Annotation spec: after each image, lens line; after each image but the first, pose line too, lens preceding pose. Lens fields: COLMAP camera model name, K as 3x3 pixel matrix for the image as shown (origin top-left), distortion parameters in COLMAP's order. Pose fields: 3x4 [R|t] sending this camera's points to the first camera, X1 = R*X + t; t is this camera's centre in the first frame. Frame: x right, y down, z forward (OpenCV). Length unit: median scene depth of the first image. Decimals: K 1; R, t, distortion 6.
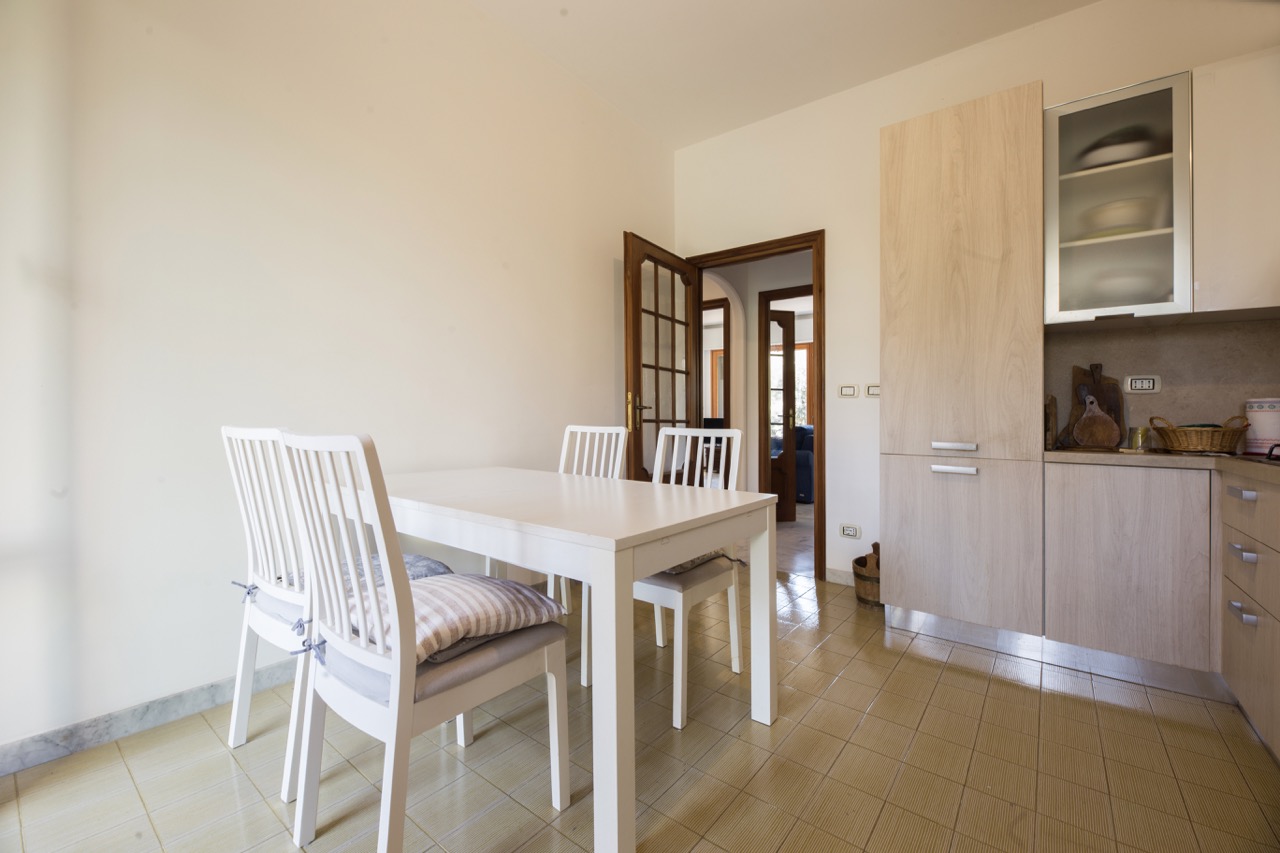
lens RADIAL K [[515.5, 0, 640.0], [0, 515.5, 426.5], [0, 0, 1]] dist [0.020779, -0.007774]
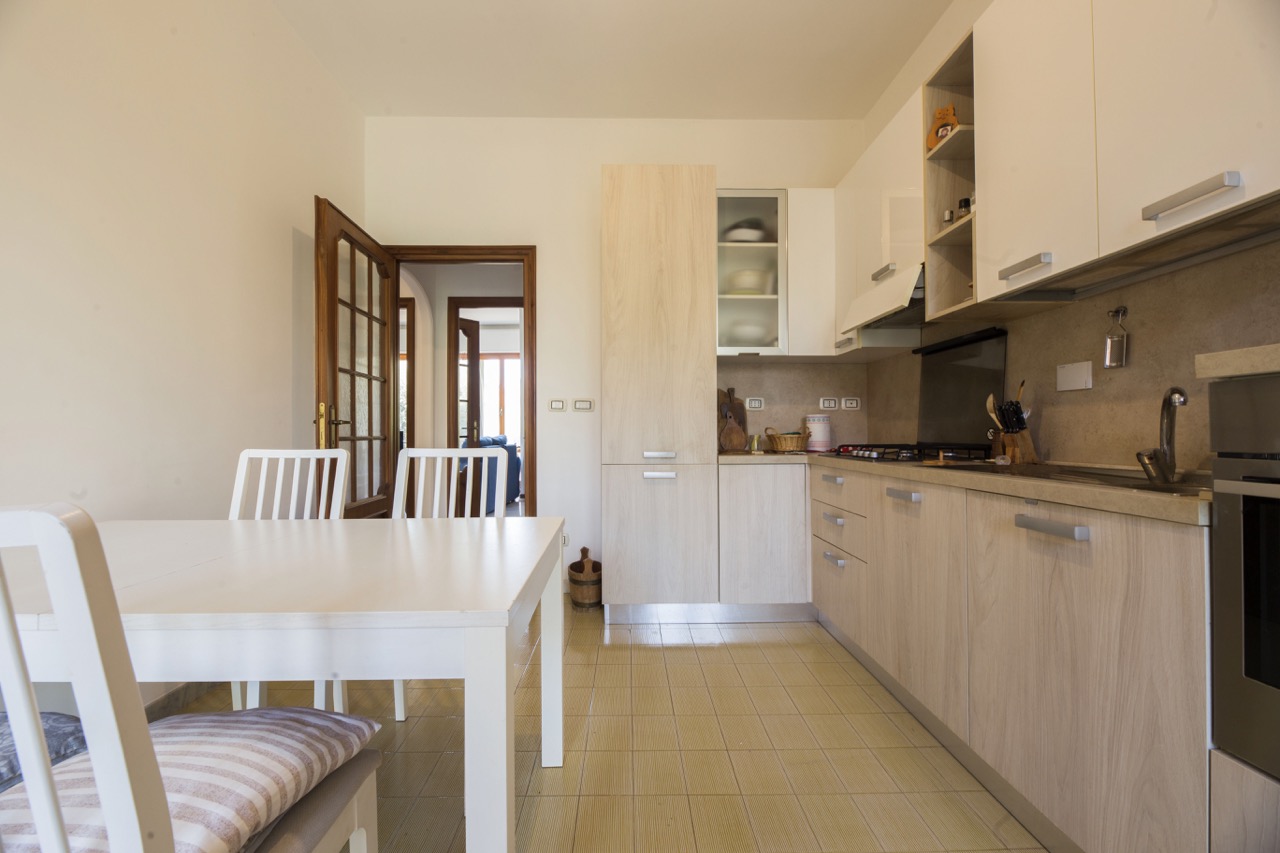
lens RADIAL K [[515.5, 0, 640.0], [0, 515.5, 426.5], [0, 0, 1]] dist [0.020779, -0.007774]
pose [[0.797488, -0.010535, 0.603243, -0.125880], [0.022666, 0.999665, -0.012507, -0.011992], [-0.602909, 0.023647, 0.797460, 0.101277]]
